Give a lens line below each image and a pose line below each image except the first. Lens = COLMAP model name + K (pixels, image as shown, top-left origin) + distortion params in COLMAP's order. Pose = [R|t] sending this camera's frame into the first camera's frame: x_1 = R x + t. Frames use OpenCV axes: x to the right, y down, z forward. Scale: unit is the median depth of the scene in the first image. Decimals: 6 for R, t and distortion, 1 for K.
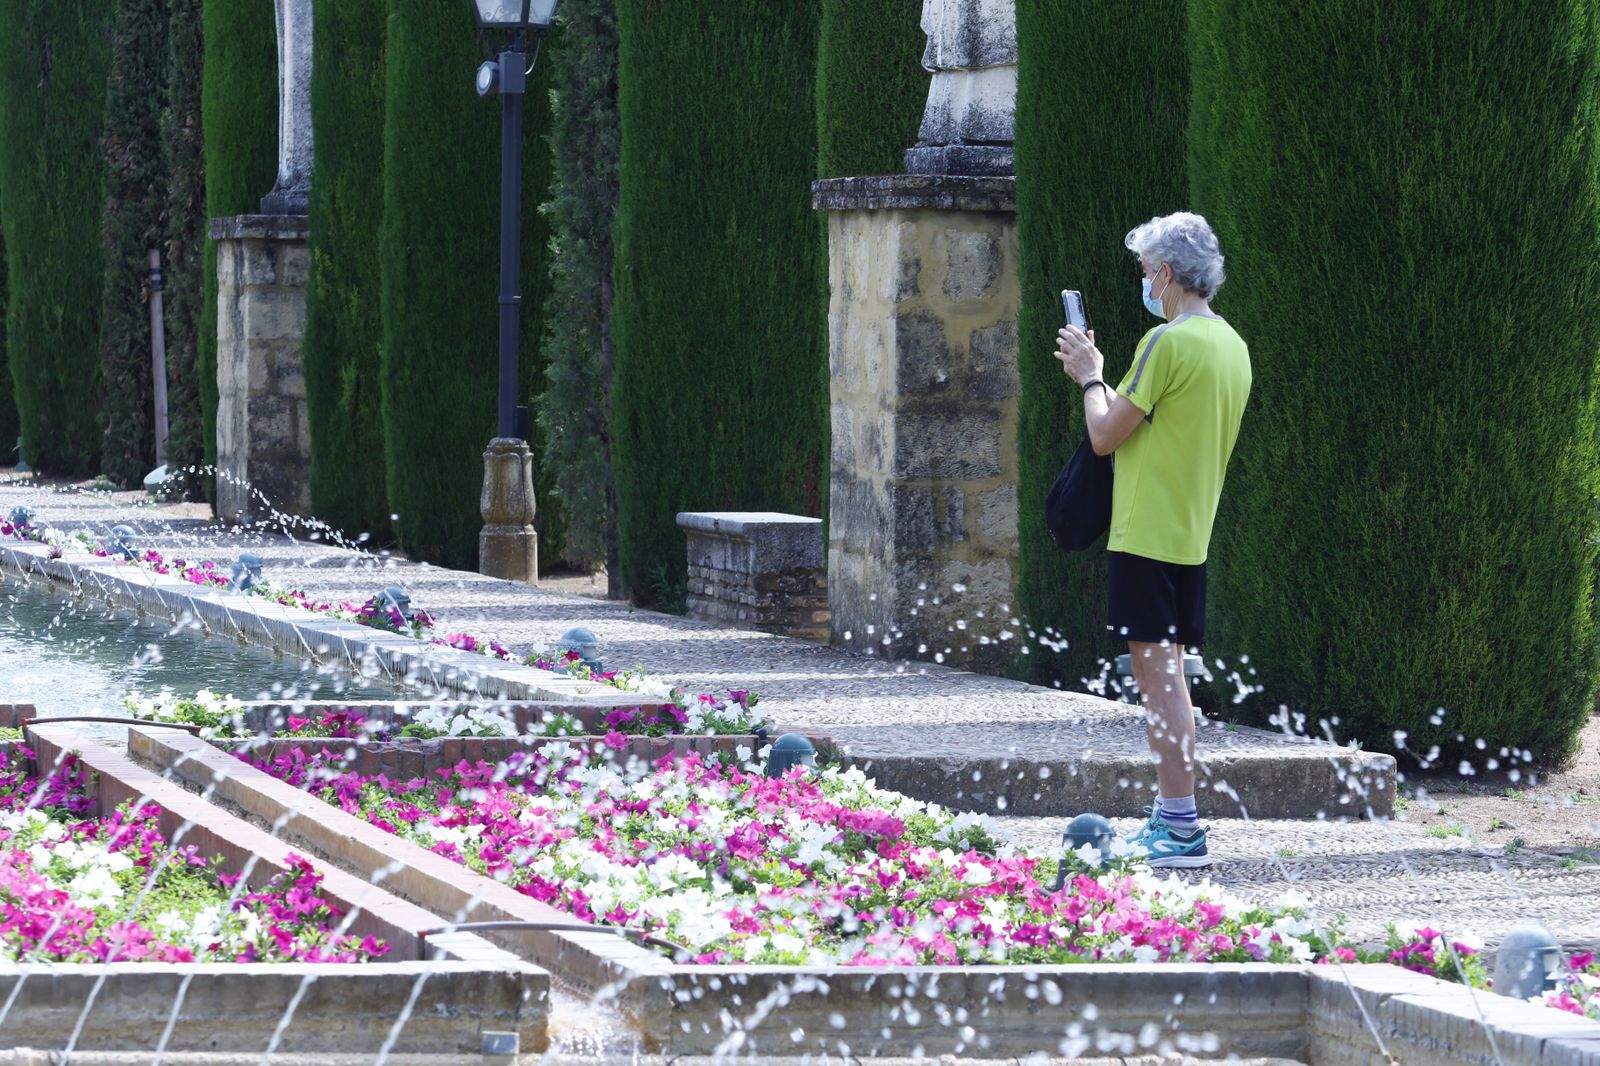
lens RADIAL K [[8997.4, 0, 800.0], [0, 8997.4, 533.0], [0, 0, 1]] dist [0.323235, -6.330011]
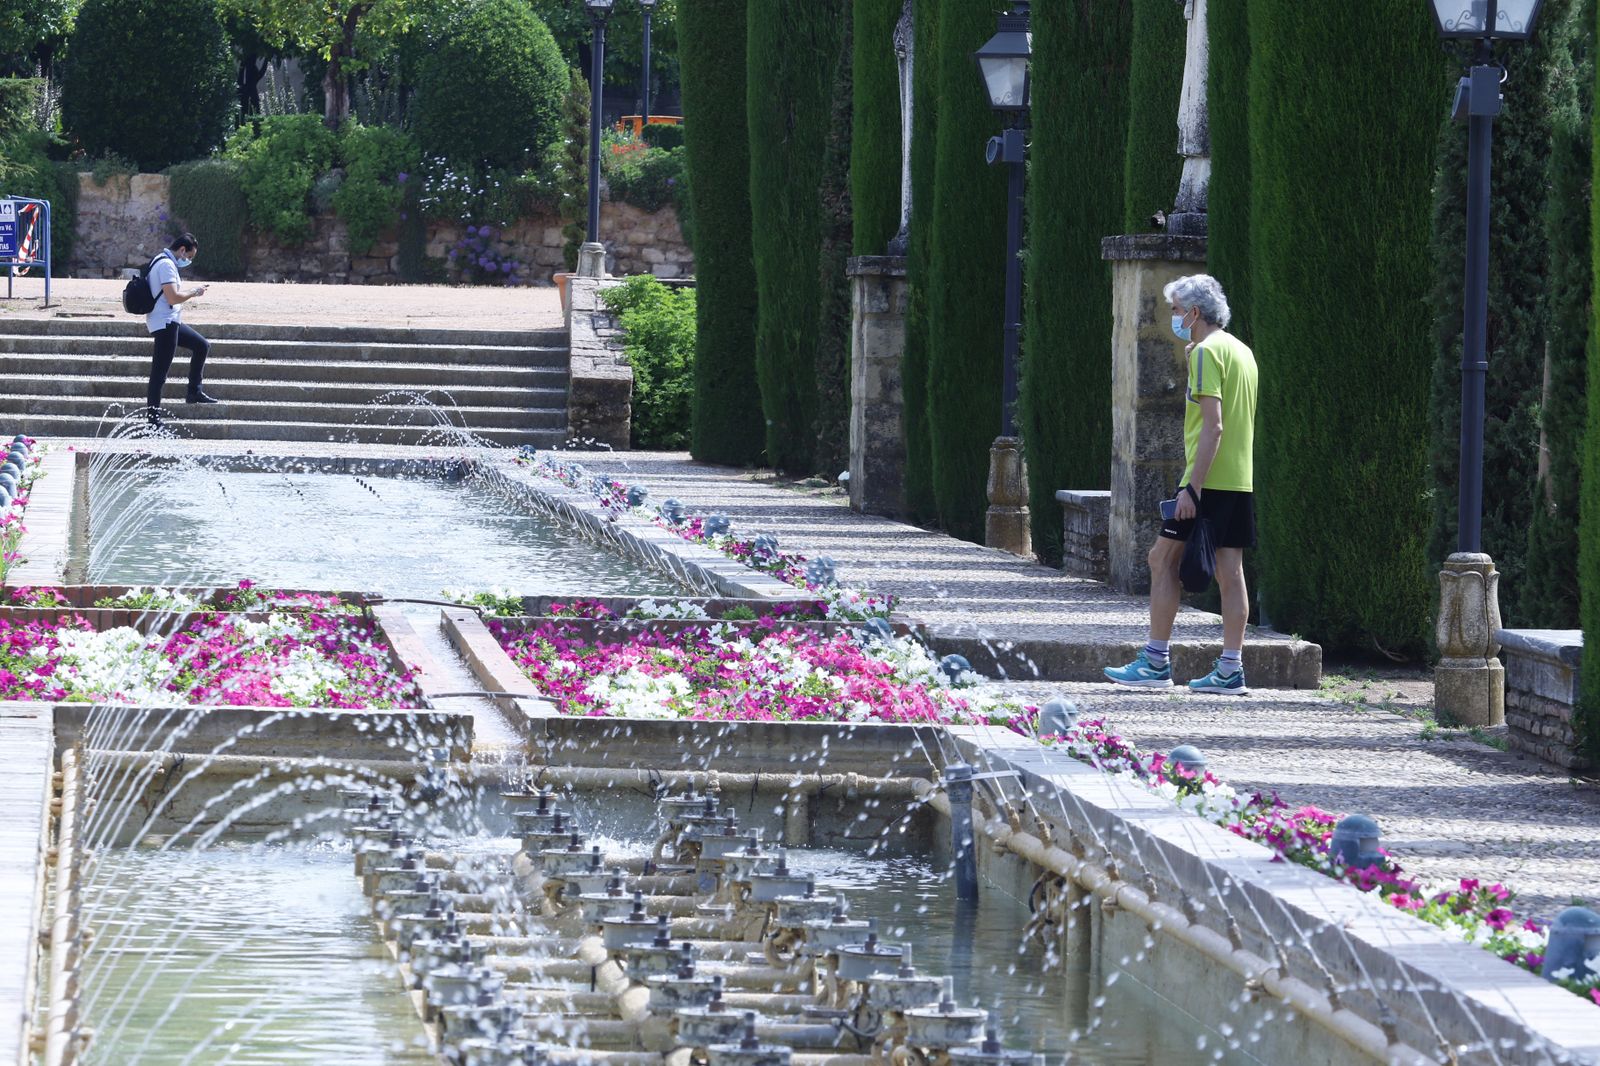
lens RADIAL K [[8997.4, 0, 800.0], [0, 8997.4, 533.0], [0, 0, 1]] dist [0.323235, -6.330011]
pose [[0.992978, 0.015902, -0.117225, 0.116764], [-0.016352, 0.999862, -0.002875, 0.009454], [0.117163, 0.004771, 0.993101, -0.338120]]
